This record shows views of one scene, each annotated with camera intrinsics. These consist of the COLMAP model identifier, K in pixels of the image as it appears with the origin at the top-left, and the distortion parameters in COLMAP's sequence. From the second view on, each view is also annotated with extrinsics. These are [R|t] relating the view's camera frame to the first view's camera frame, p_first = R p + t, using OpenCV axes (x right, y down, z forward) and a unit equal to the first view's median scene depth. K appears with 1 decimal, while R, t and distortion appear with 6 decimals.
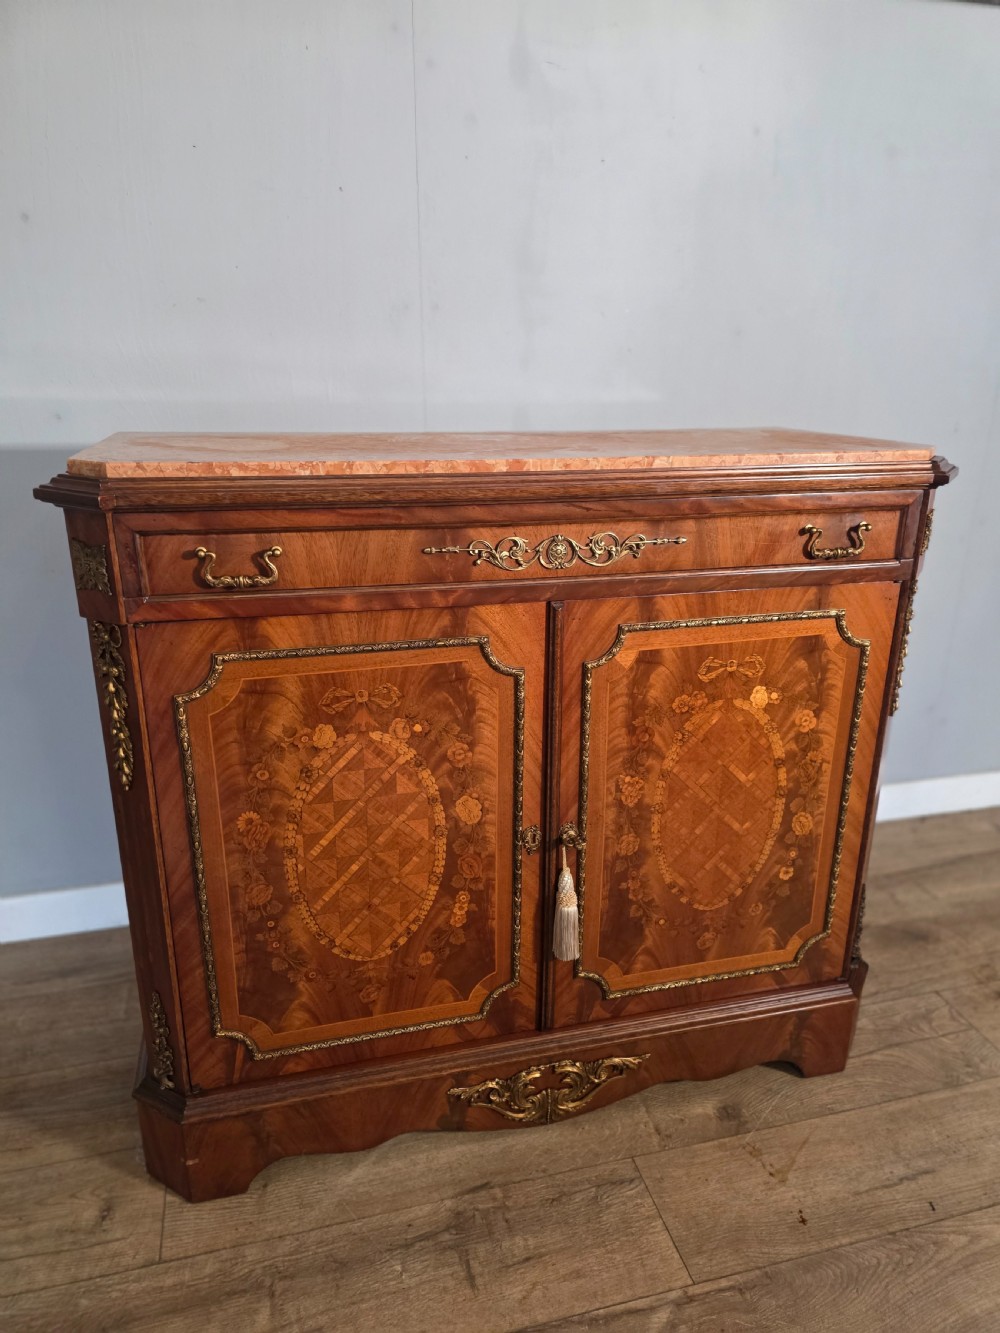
lens RADIAL K [[899.6, 0, 502.9], [0, 899.6, 669.0], [0, 0, 1]] dist [0.066228, -0.070053]
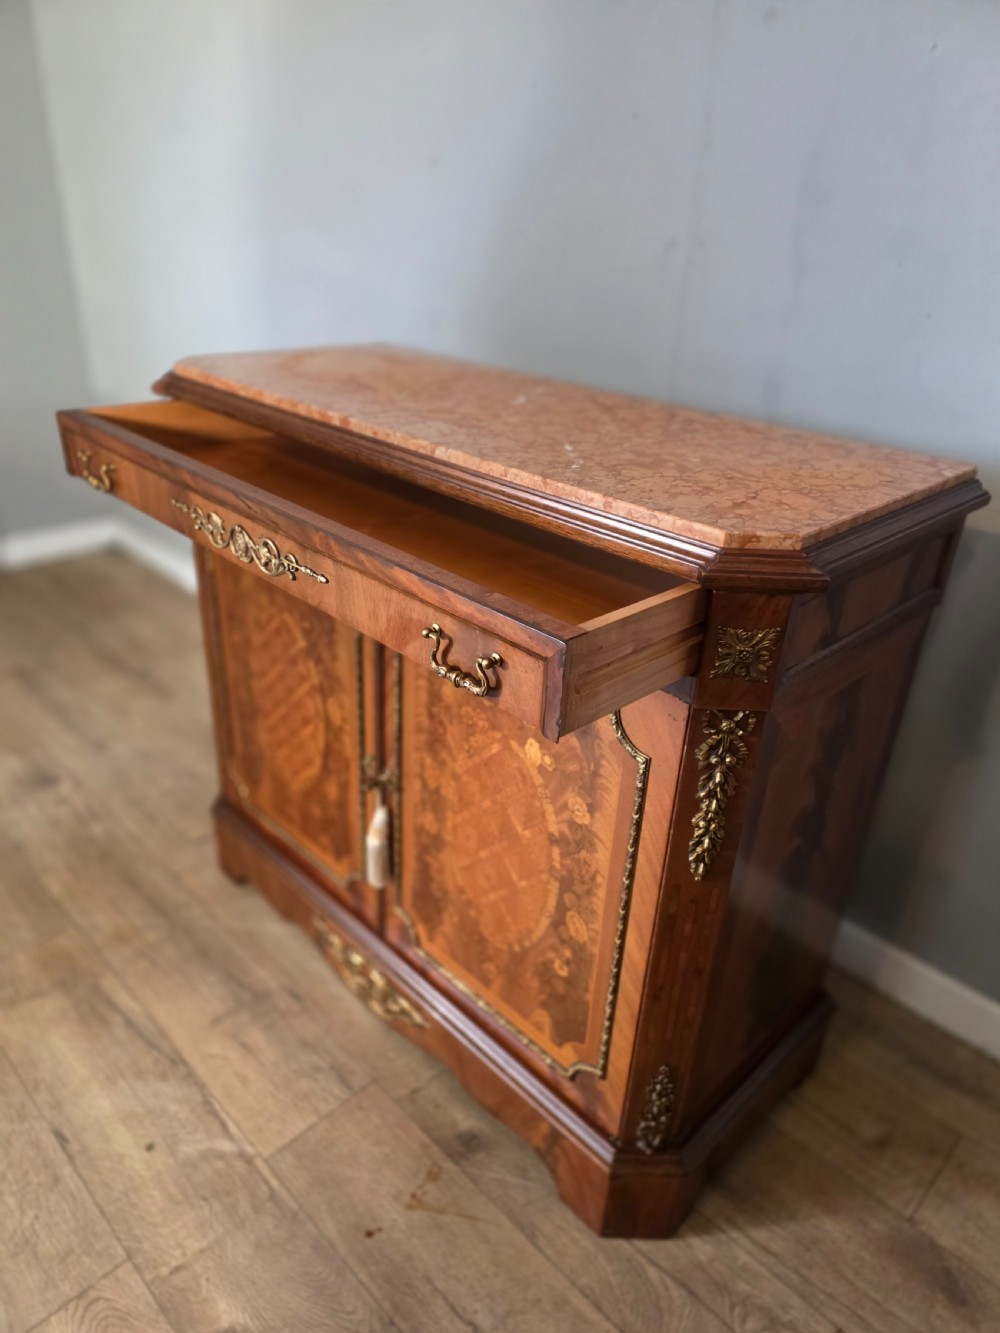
lens RADIAL K [[899.6, 0, 484.0], [0, 899.6, 679.1], [0, 0, 1]] dist [0.066228, -0.070053]
pose [[0.492471, 0.414215, -0.765440, 0.899507], [-0.316577, 0.904493, 0.285783, -0.265939], [0.810710, 0.101581, 0.576568, 0.465185]]
